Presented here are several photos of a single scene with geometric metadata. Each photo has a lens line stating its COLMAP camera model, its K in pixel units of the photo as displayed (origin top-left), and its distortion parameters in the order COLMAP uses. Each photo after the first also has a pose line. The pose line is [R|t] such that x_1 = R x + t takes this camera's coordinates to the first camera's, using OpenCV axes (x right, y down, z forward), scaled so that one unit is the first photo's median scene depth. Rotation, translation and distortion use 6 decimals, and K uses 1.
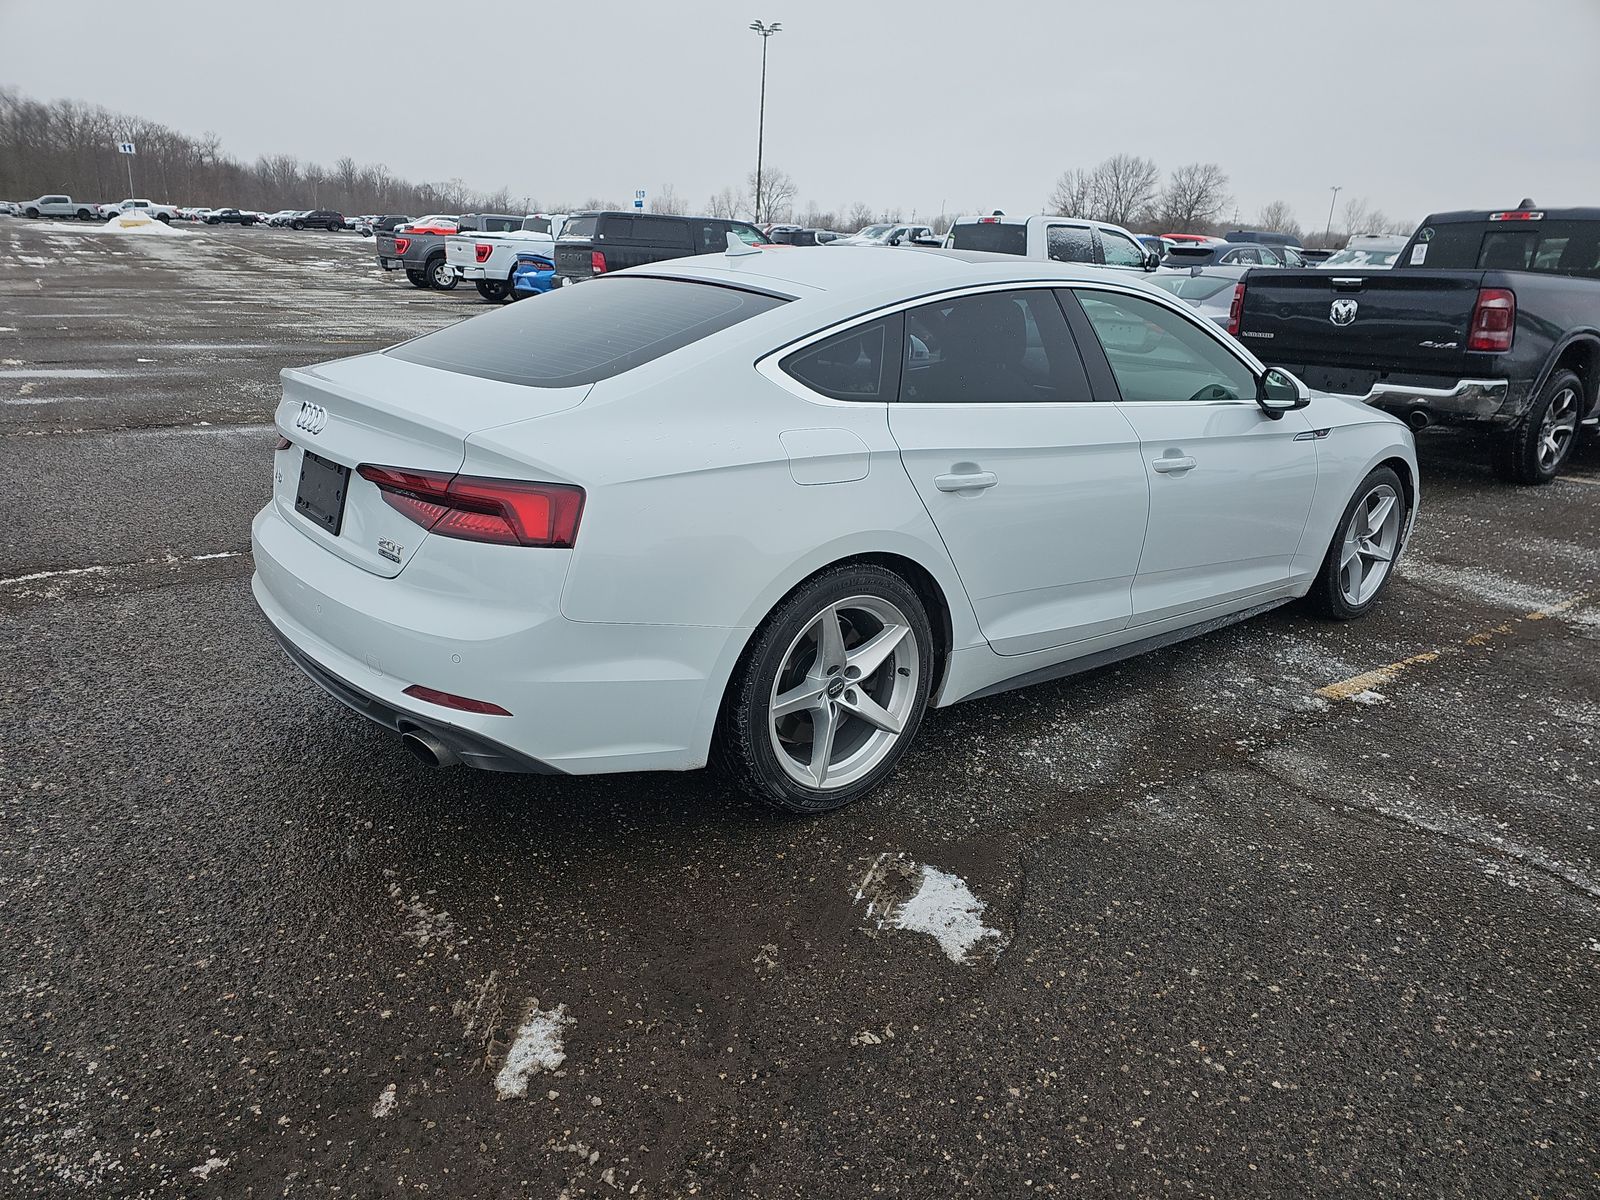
lens RADIAL K [[1040.1, 0, 804.4], [0, 1040.1, 621.3], [0, 0, 1]] dist [0.055010, -0.043862]
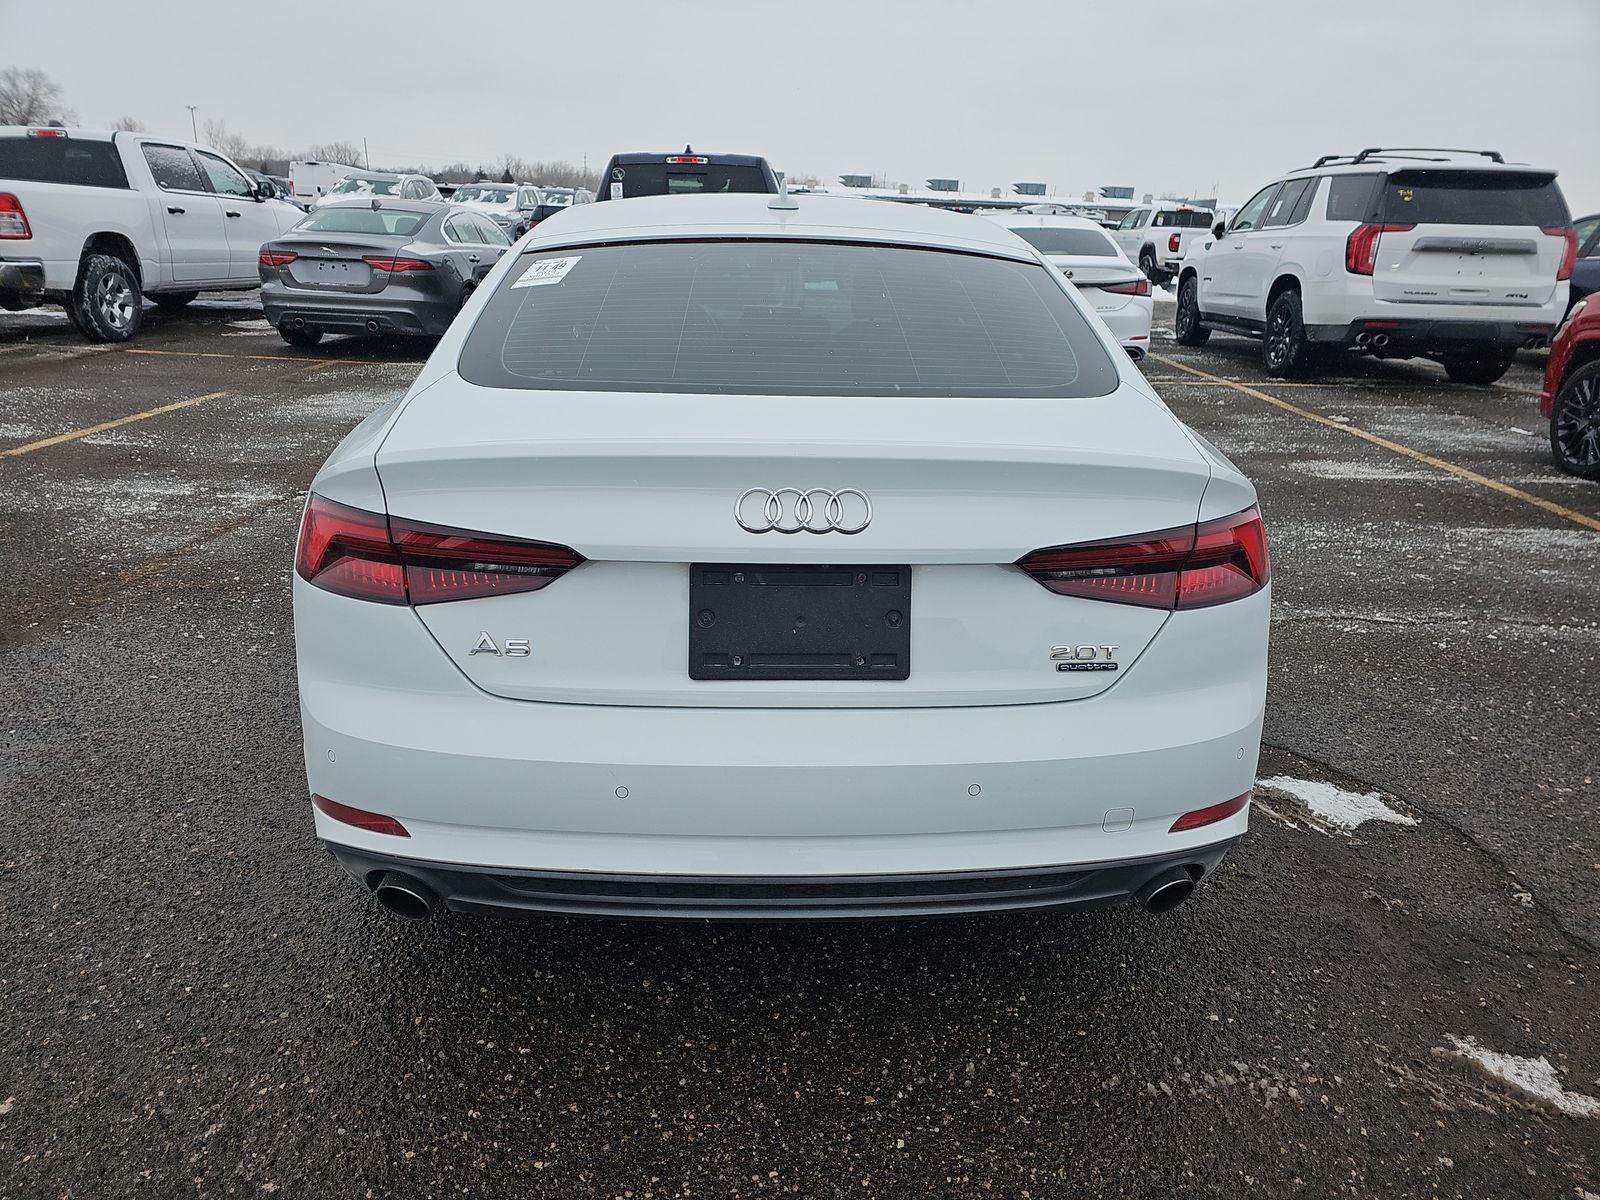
lens RADIAL K [[1040.1, 0, 804.4], [0, 1040.1, 621.3], [0, 0, 1]] dist [0.055010, -0.043862]
pose [[0.596918, -0.300681, 0.743828, -0.273642], [0.254047, 0.950247, 0.180251, -0.071201], [-0.761018, 0.081372, 0.643607, 0.186861]]
